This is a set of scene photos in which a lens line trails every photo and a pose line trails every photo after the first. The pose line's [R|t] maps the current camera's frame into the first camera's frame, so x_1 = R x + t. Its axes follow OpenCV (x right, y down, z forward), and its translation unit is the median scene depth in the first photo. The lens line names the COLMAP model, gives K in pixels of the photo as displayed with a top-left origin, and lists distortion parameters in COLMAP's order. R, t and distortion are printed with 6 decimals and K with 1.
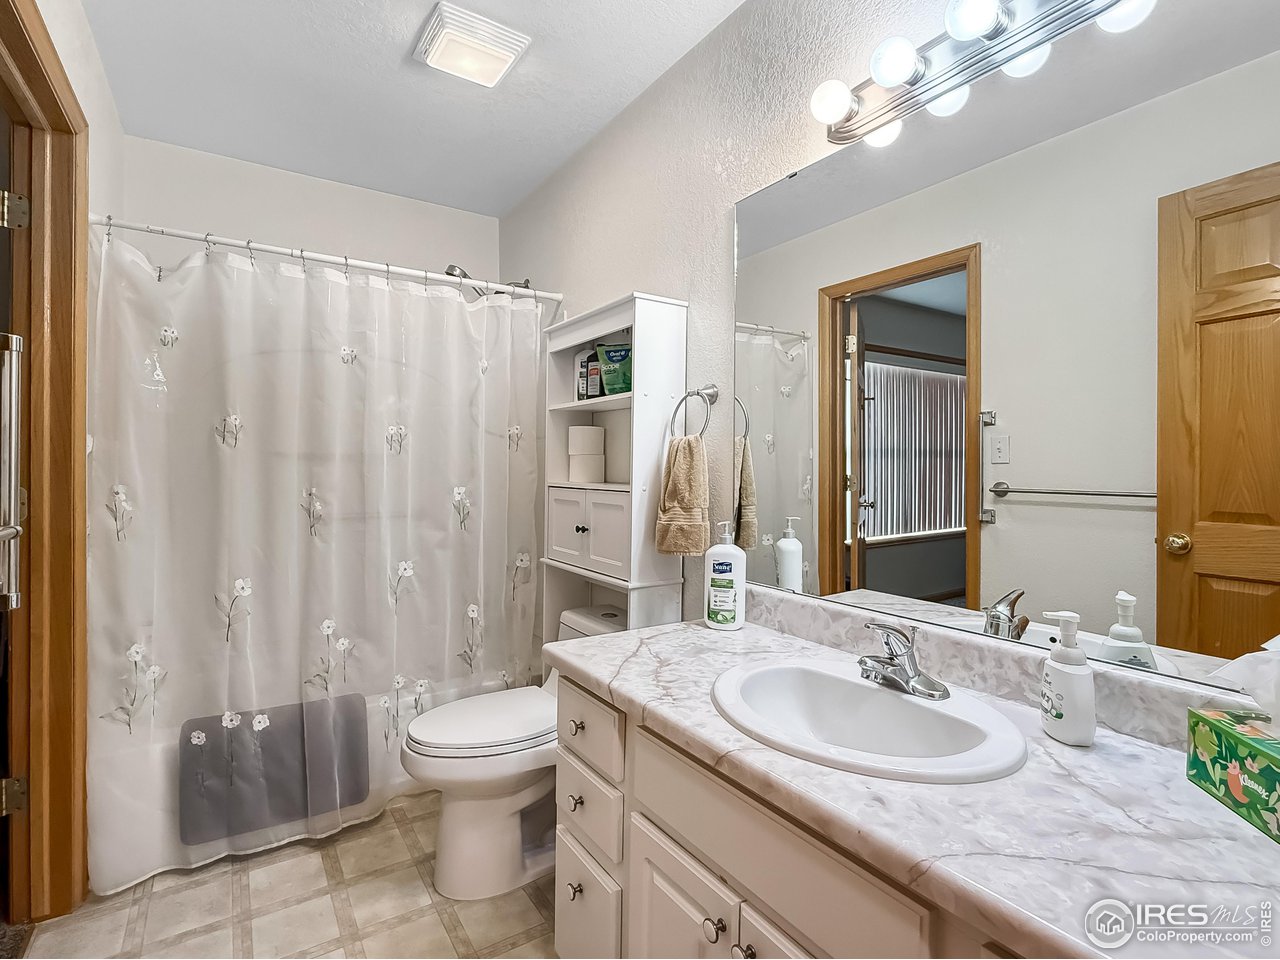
lens RADIAL K [[620.9, 0, 642.5], [0, 620.9, 472.0], [0, 0, 1]] dist [-0.012441, 0.004197]
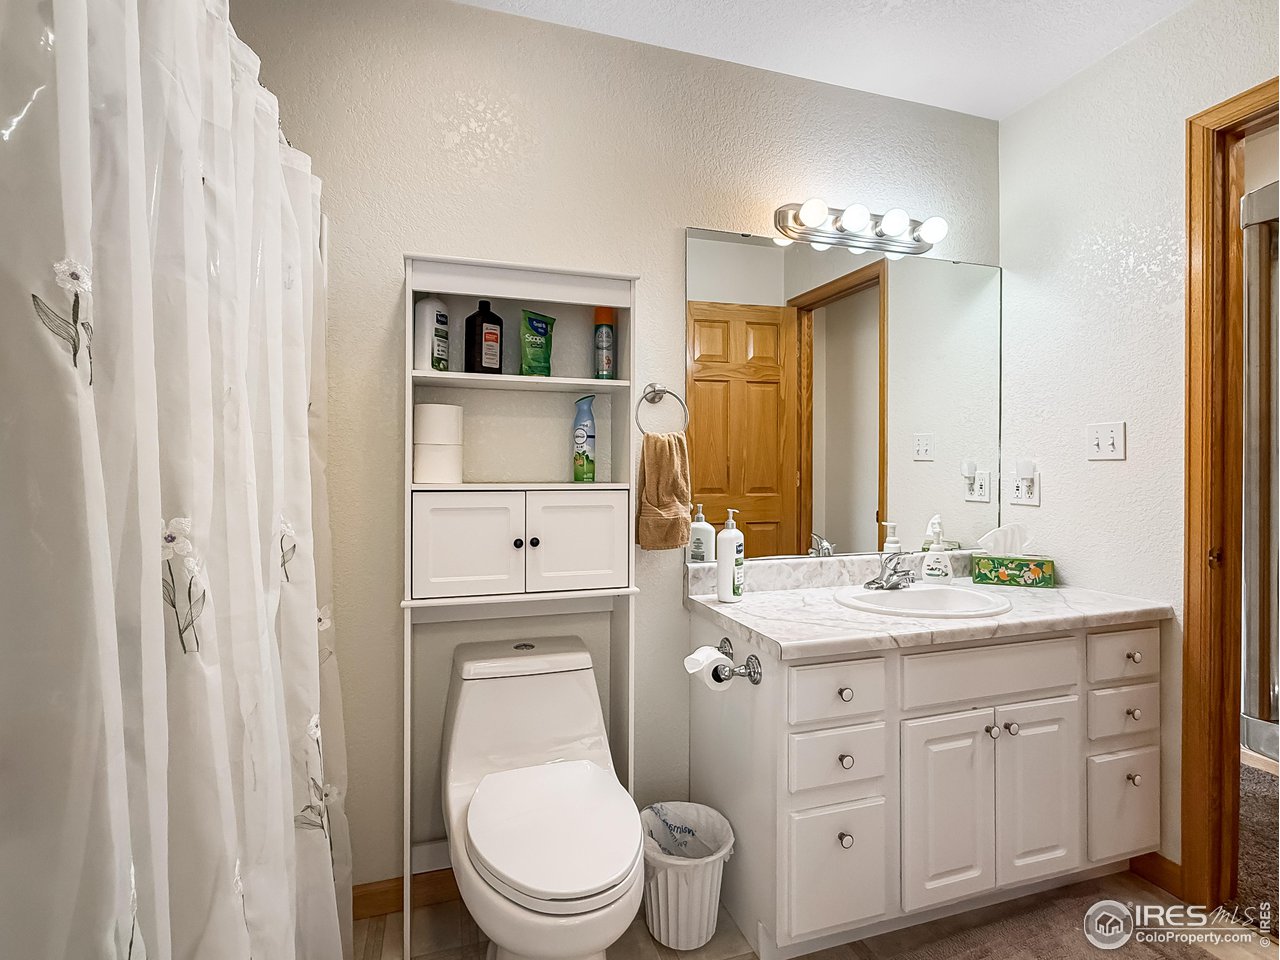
lens RADIAL K [[620.9, 0, 635.8], [0, 620.9, 475.6], [0, 0, 1]] dist [-0.012441, 0.004197]
pose [[0.288568, -0.015595, 0.957332, -0.772014], [0.010366, 0.999860, 0.013163, -0.000059], [-0.957403, 0.006125, 0.288690, 0.624852]]
